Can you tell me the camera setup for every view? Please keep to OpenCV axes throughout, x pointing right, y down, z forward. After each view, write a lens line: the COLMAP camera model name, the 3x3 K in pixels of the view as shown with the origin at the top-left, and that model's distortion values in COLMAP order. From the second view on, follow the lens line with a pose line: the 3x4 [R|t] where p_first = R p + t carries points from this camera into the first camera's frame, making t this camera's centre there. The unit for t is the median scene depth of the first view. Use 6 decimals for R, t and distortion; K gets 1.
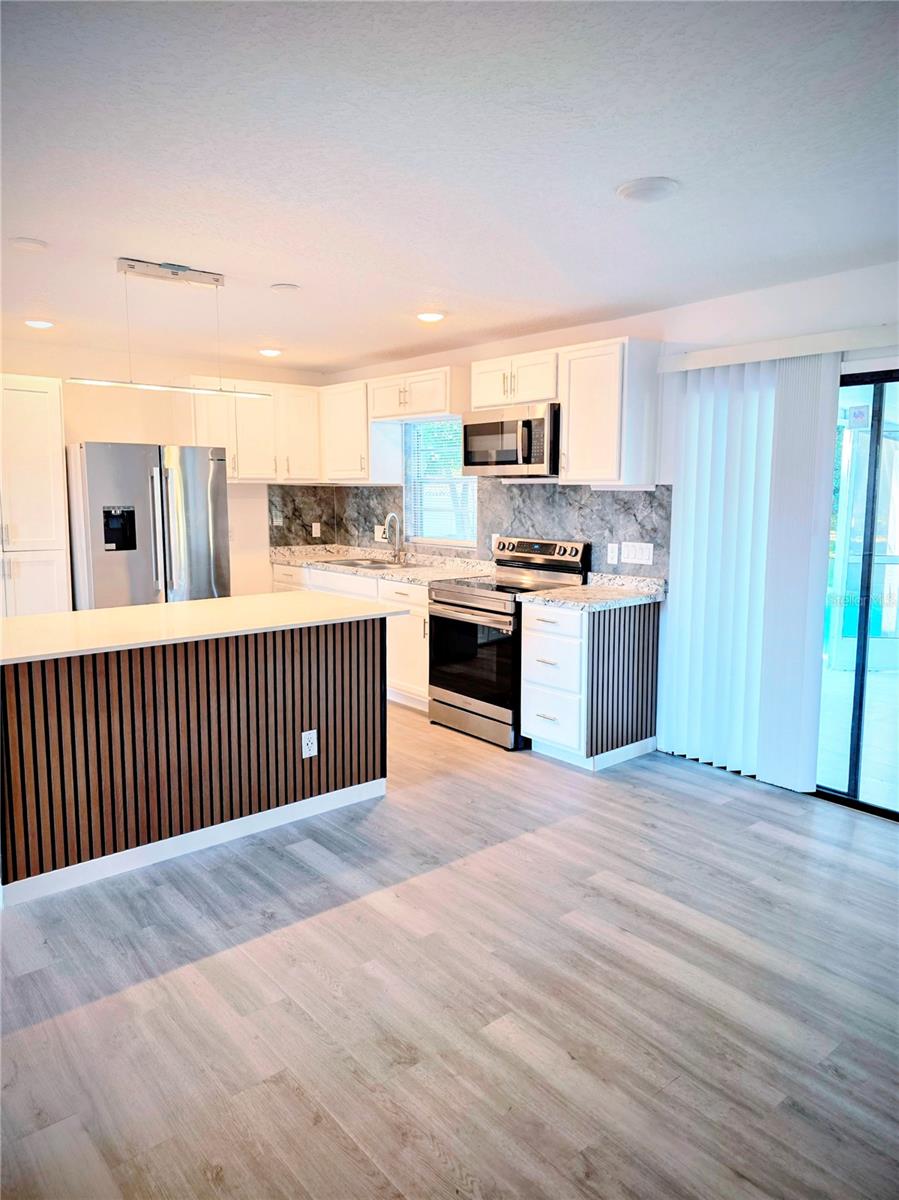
lens RADIAL K [[802.4, 0, 449.5], [0, 802.4, 600.0], [0, 0, 1]] dist [0.099164, -0.127647]
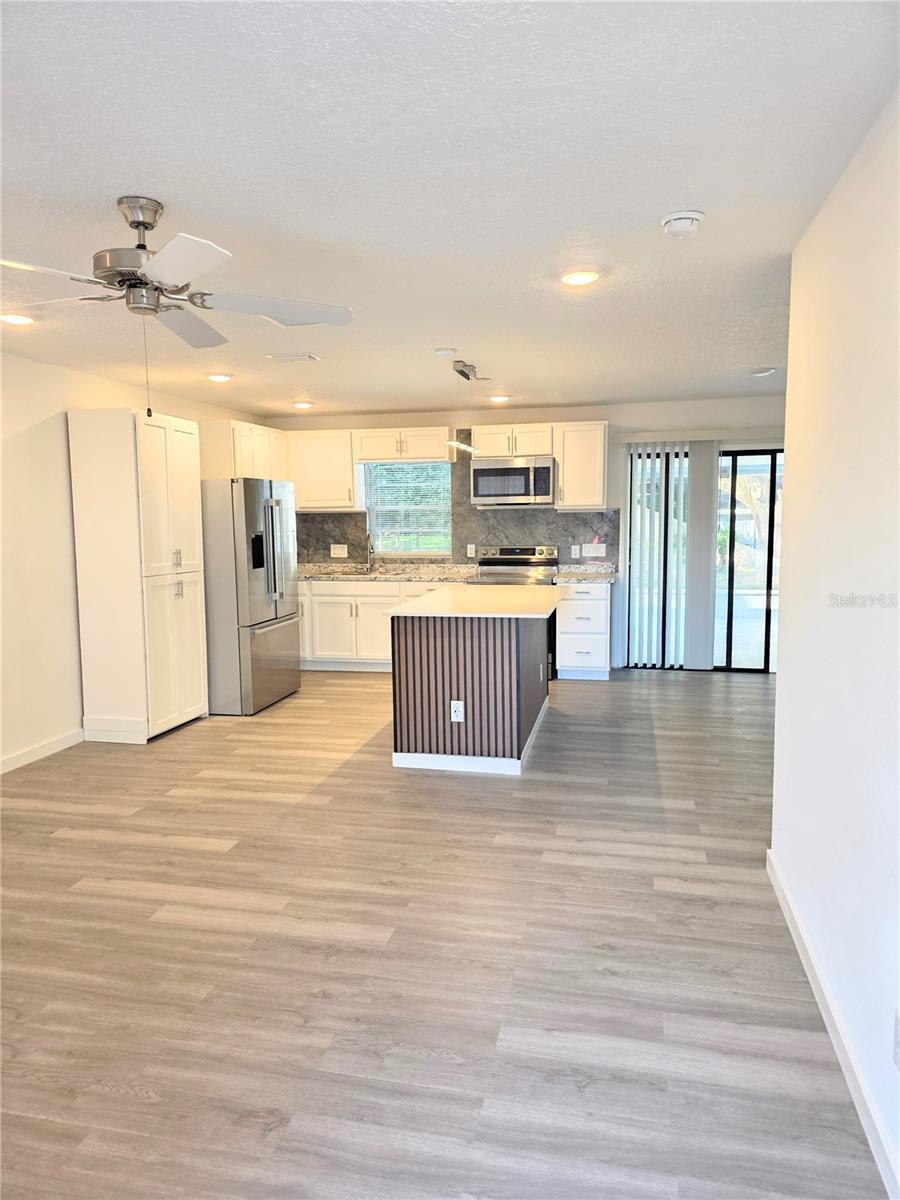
lens RADIAL K [[793.9, 0, 442.3], [0, 793.9, 602.6], [0, 0, 1]] dist [0.104094, -0.000136]
pose [[0.799488, -0.078933, 0.595474, -0.971823], [0.097738, 0.995212, 0.000697, 0.016488], [-0.592678, 0.057644, 0.803374, -0.111201]]
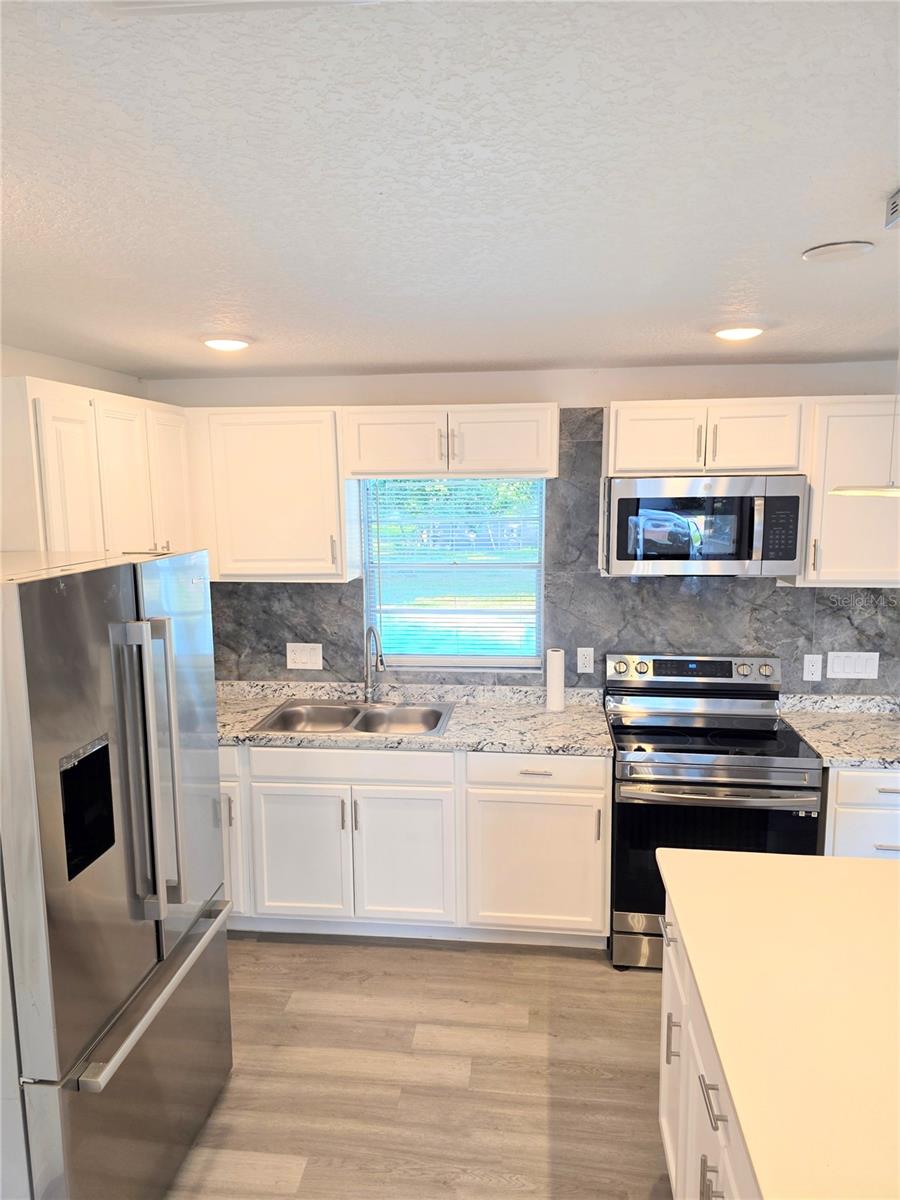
lens RADIAL K [[802.4, 0, 450.0], [0, 802.4, 600.0], [0, 0, 1]] dist [0.099164, -0.127647]
pose [[0.729976, -0.103884, 0.675531, -0.570311], [0.105977, 0.993631, 0.038284, -0.189454], [-0.675206, 0.043644, 0.736337, 0.668258]]
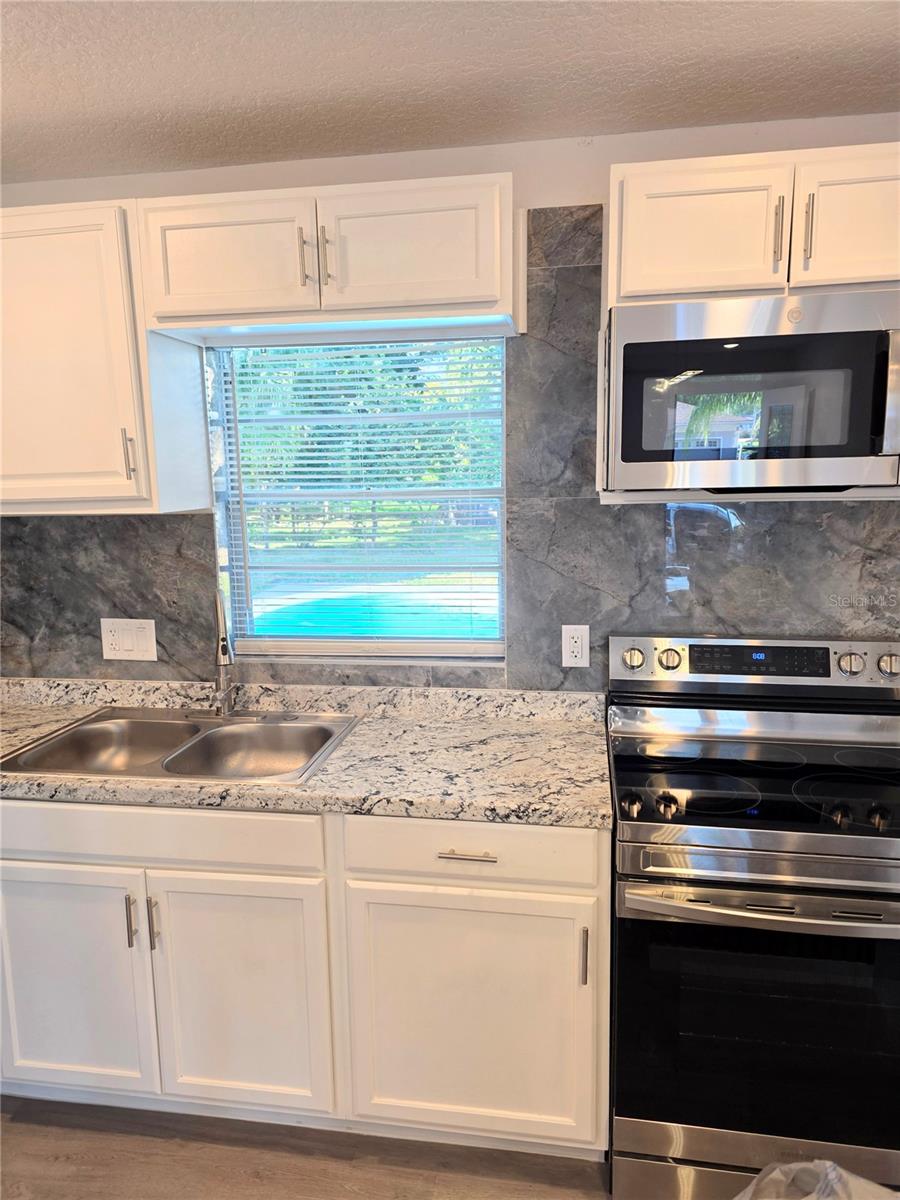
lens RADIAL K [[806.5, 0, 447.8], [0, 806.5, 594.6], [0, 0, 1]] dist [0.065663, -0.059155]
pose [[0.760215, -0.115005, 0.639412, -0.297770], [0.110425, 0.992760, 0.047272, -0.146286], [-0.640218, 0.034670, 0.767410, 0.848701]]
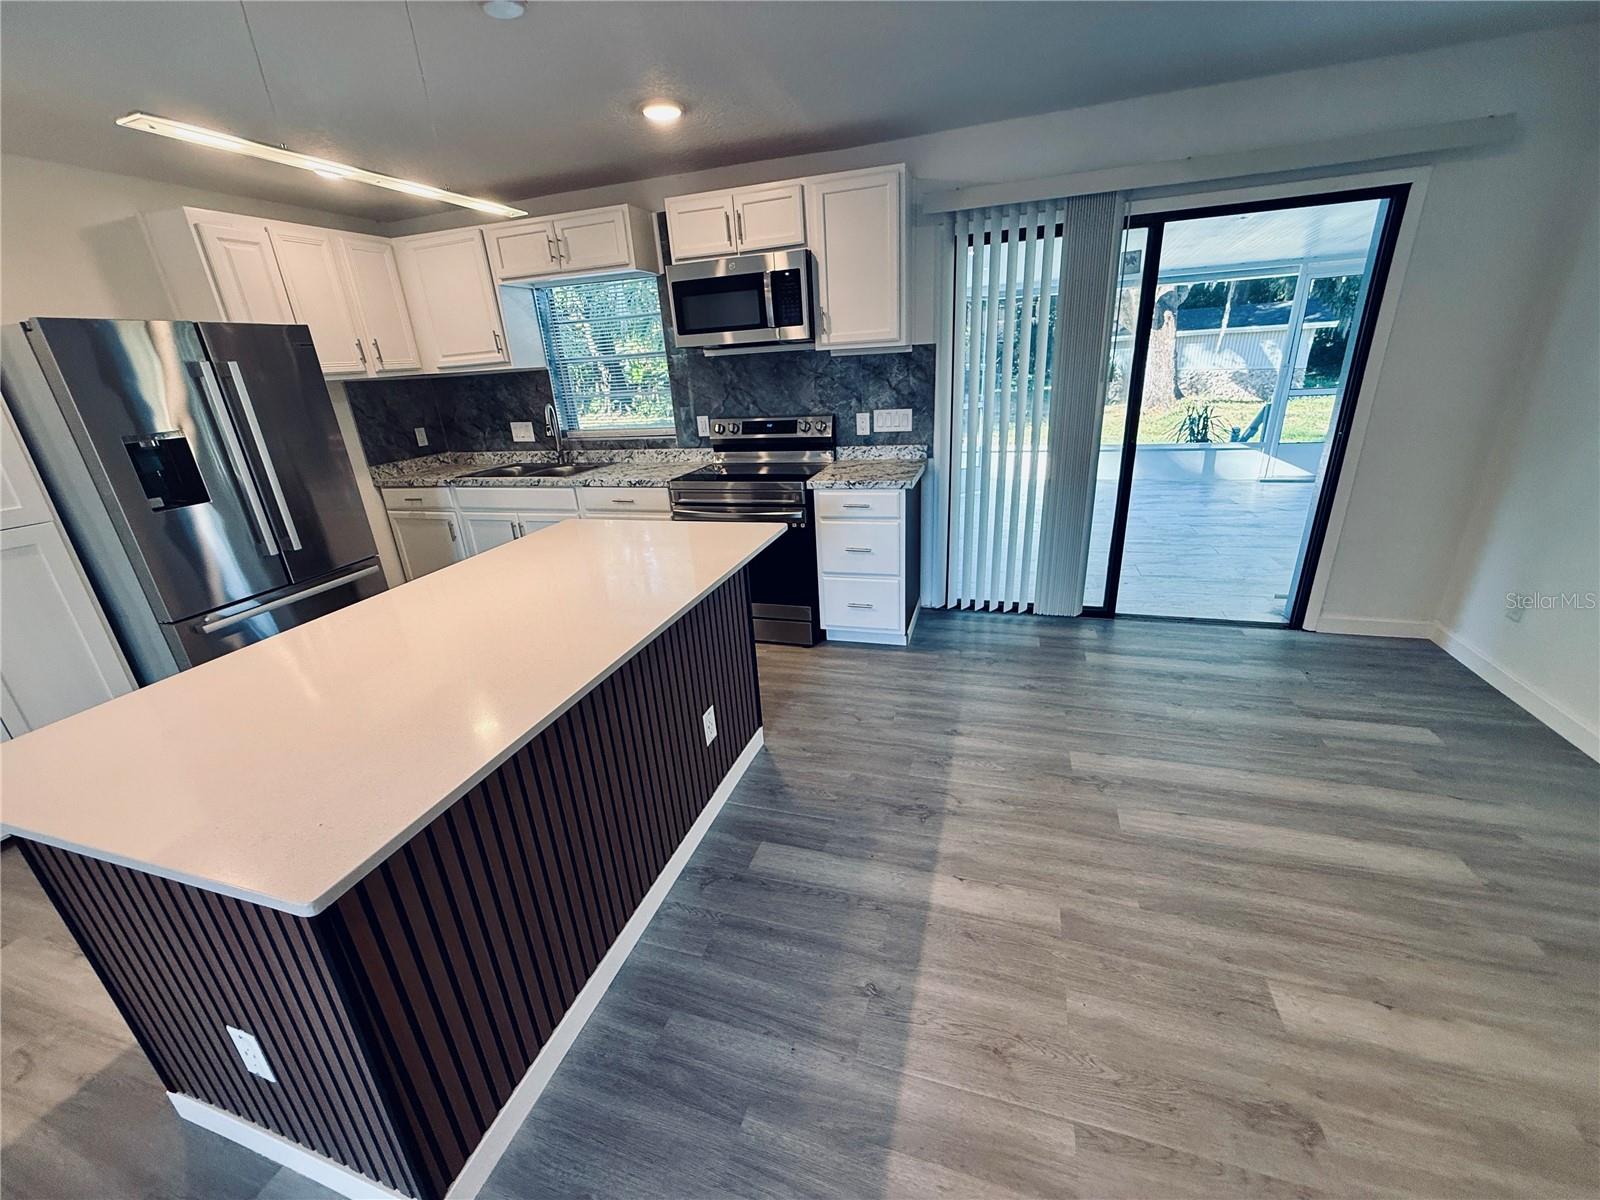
lens RADIAL K [[636.6, 0, 798.4], [0, 636.6, 599.0], [0, 0, 1]] dist [0.001896, 0.000002]
pose [[0.846177, -0.238619, 0.476493, -0.278644], [0.135002, 0.960966, 0.241493, -0.051248], [-0.515518, -0.140018, 0.845361, 0.371574]]
